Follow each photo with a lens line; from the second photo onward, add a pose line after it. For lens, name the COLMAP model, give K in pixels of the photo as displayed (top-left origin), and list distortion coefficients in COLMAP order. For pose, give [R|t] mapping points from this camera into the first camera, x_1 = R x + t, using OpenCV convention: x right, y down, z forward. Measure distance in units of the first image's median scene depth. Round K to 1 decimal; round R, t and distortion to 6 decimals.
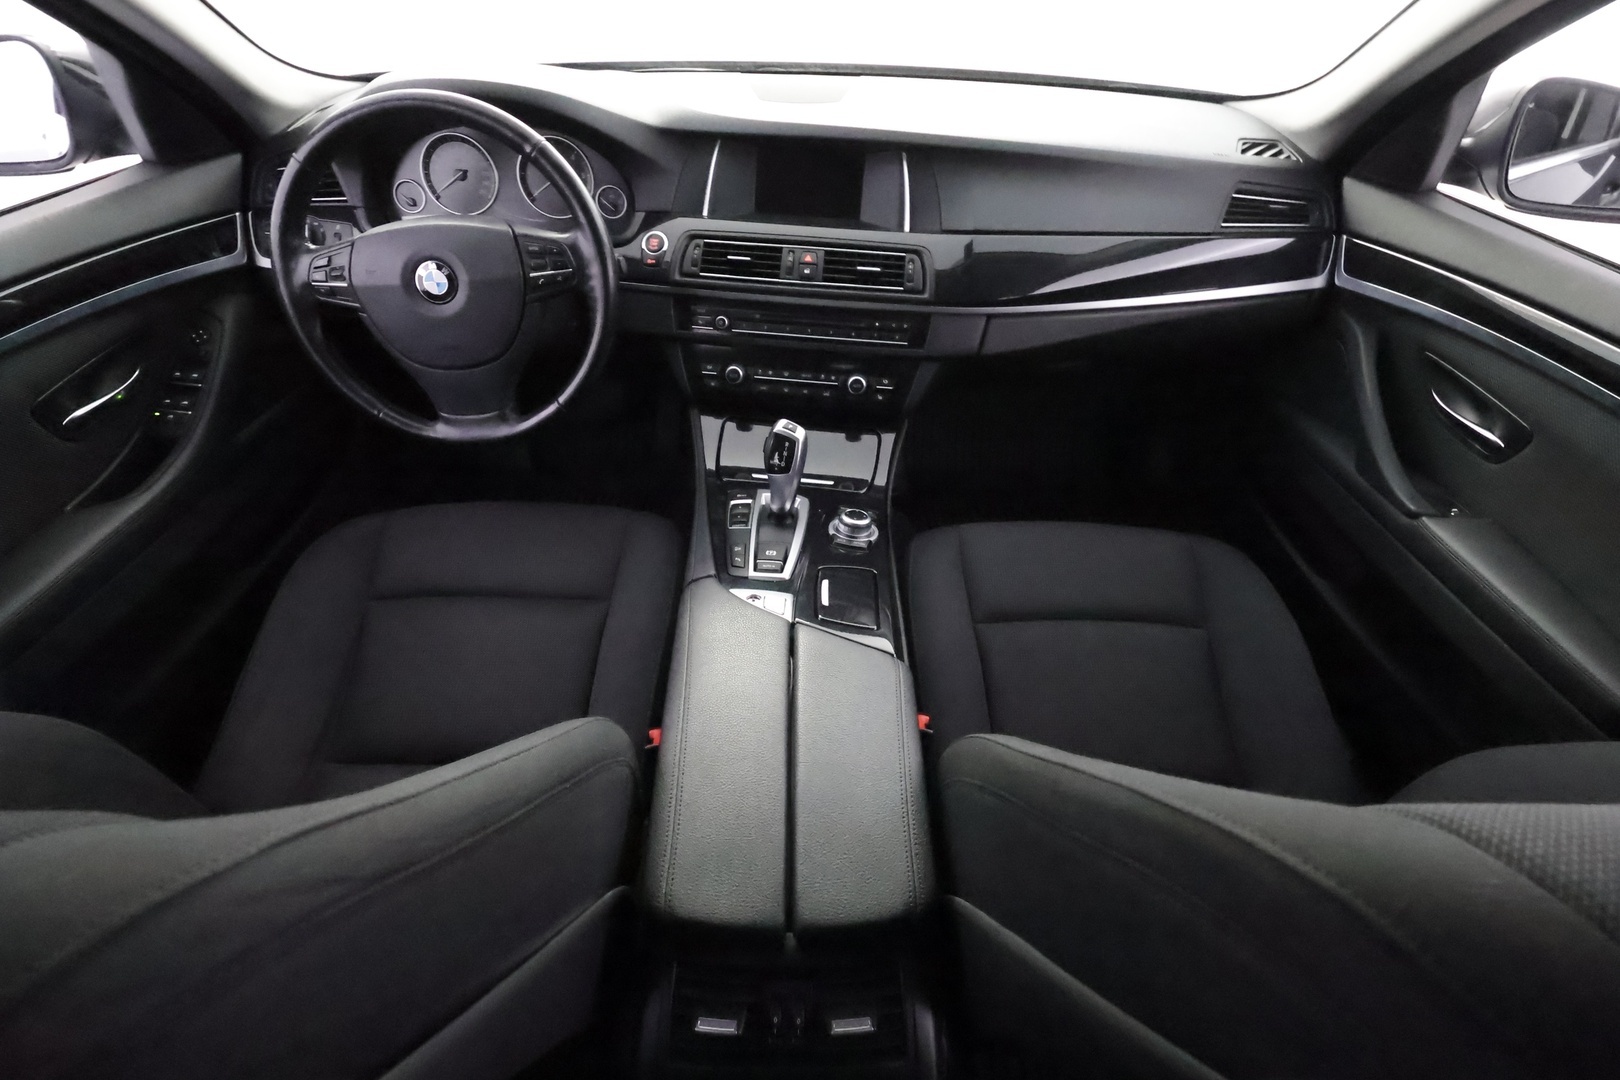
lens RADIAL K [[746.8, 0, 813.8], [0, 746.8, 545.3], [0, 0, 1]] dist [-0.000614, -0.000128]
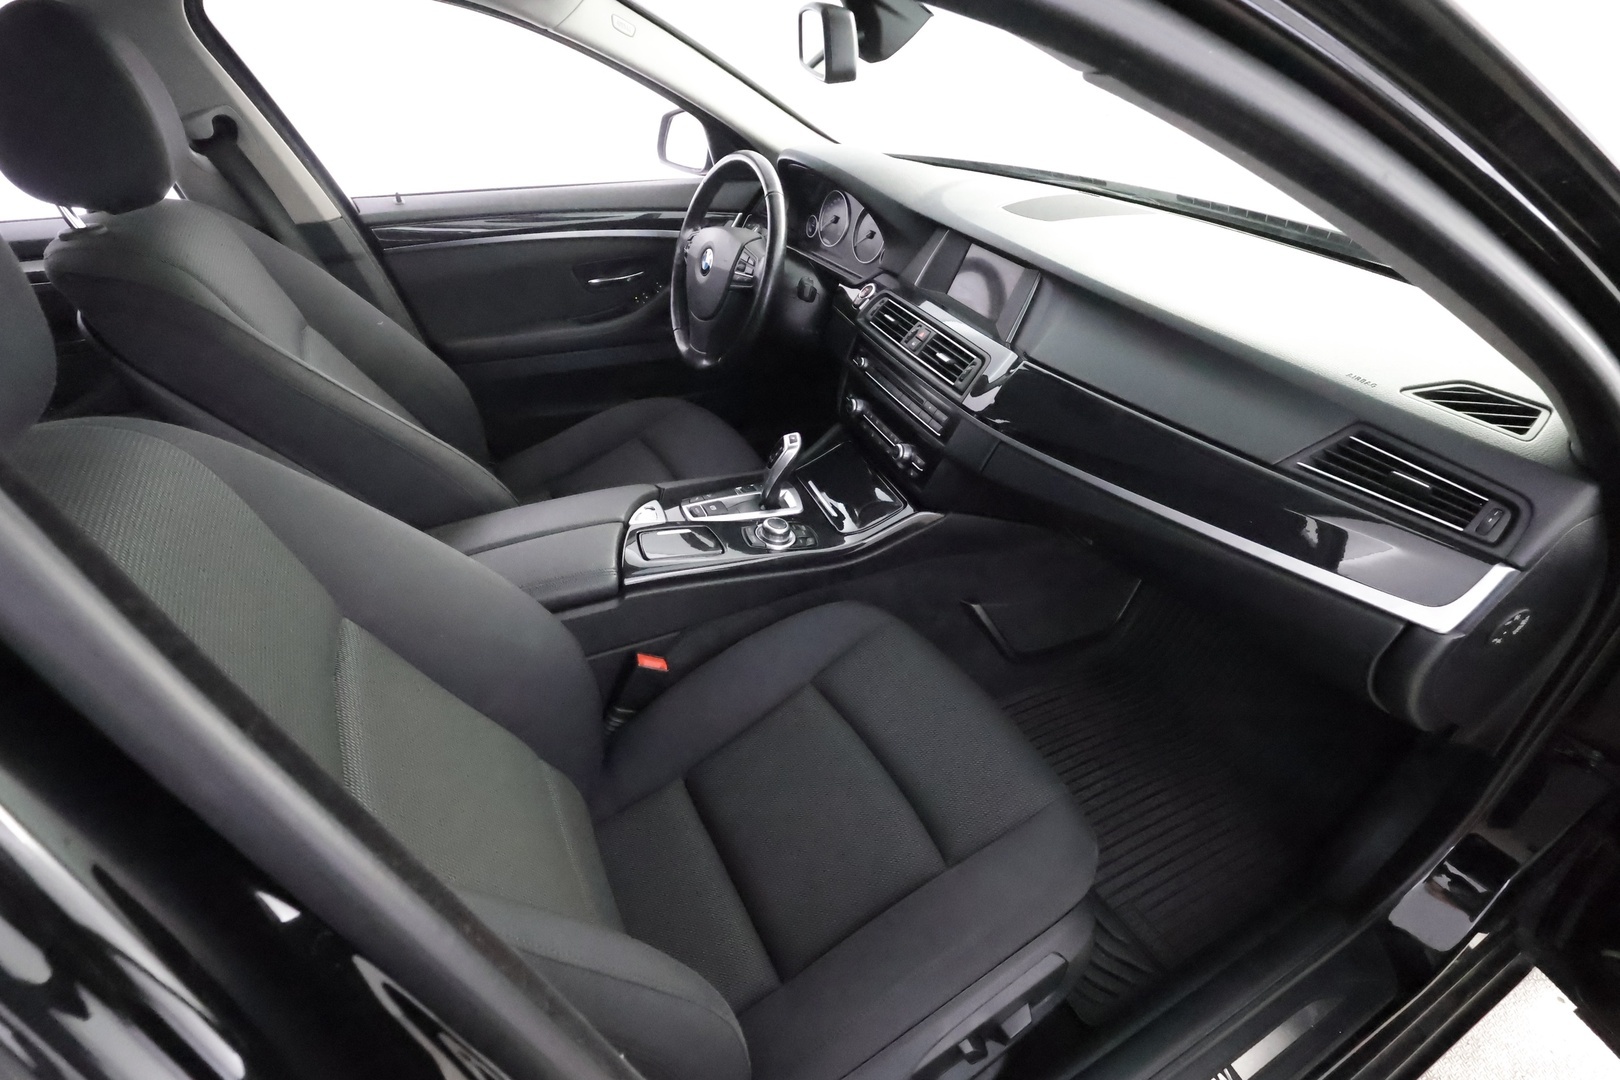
lens RADIAL K [[790.1, 0, 801.7], [0, 790.1, 536.3], [0, 0, 1]] dist [0.003262, -0.000074]
pose [[0.473629, 0.475770, -0.741160, 0.936472], [-0.566934, 0.808696, 0.156831, -0.223719], [0.673989, 0.345909, 0.652752, 0.209275]]
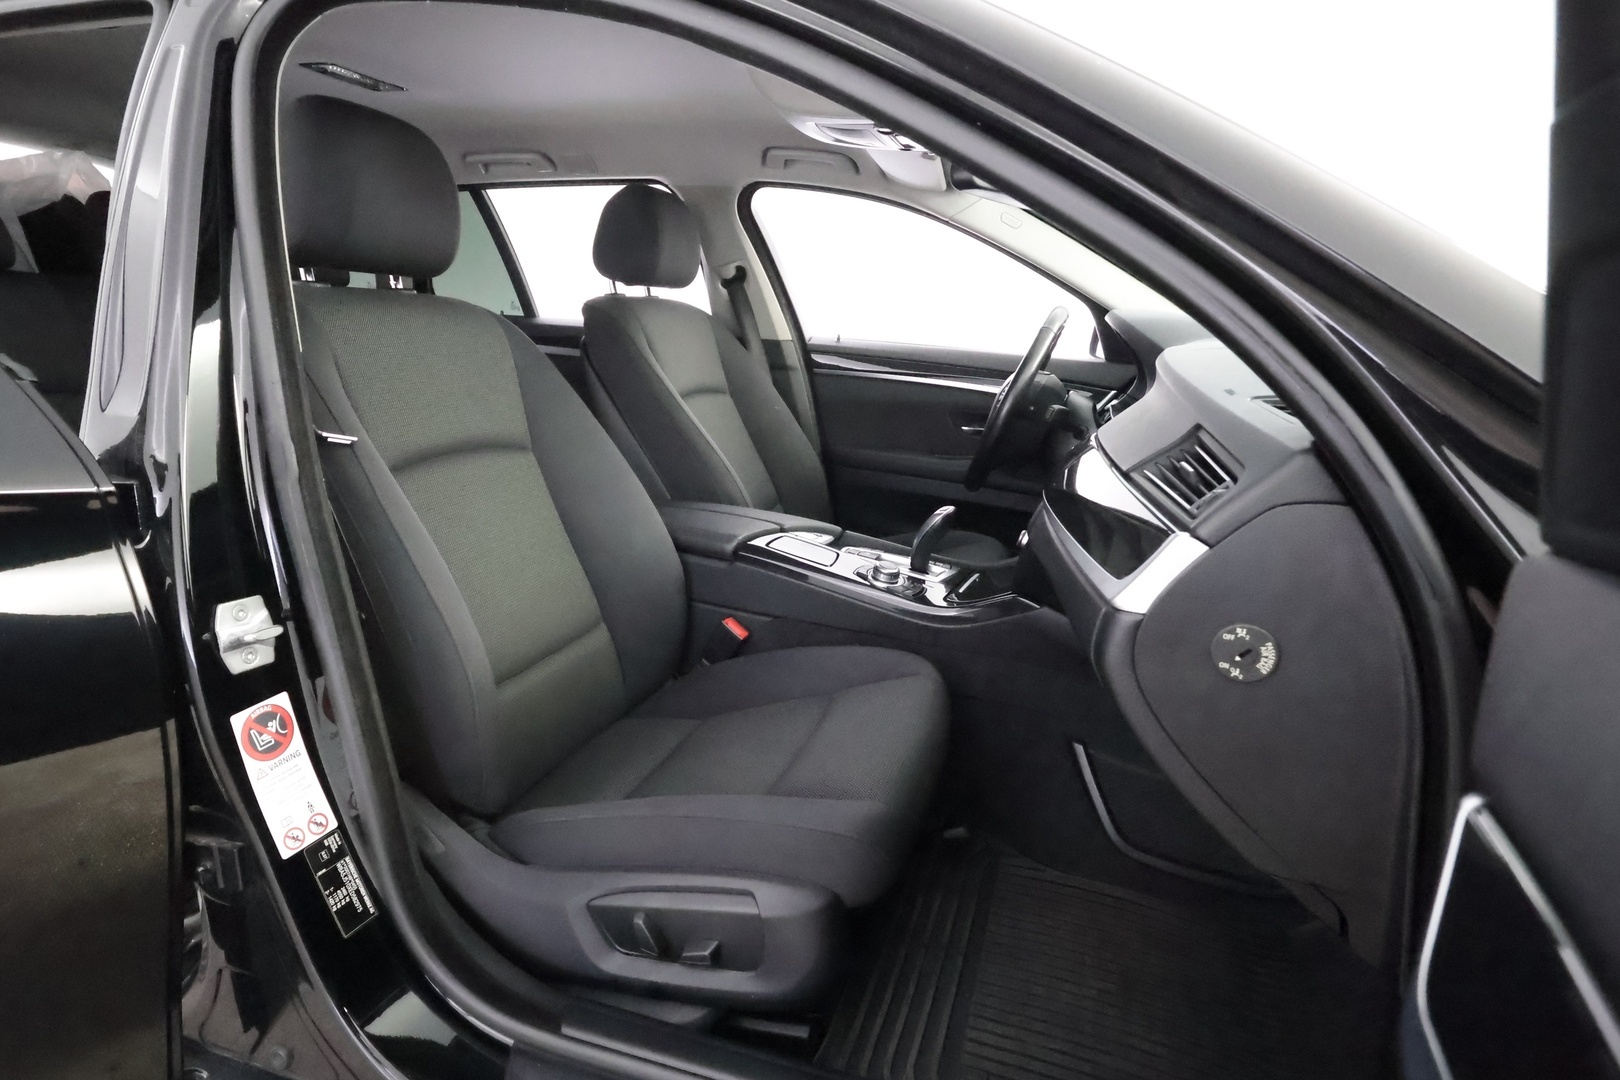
lens RADIAL K [[893.7, 0, 804.6], [0, 893.7, 536.7], [0, 0, 1]] dist [-0.003080, 0.000458]
pose [[-0.307737, 0.189199, -0.932471, 1.423669], [-0.660394, 0.663052, 0.352479, -0.488845], [0.684966, 0.724269, -0.079099, 0.949862]]
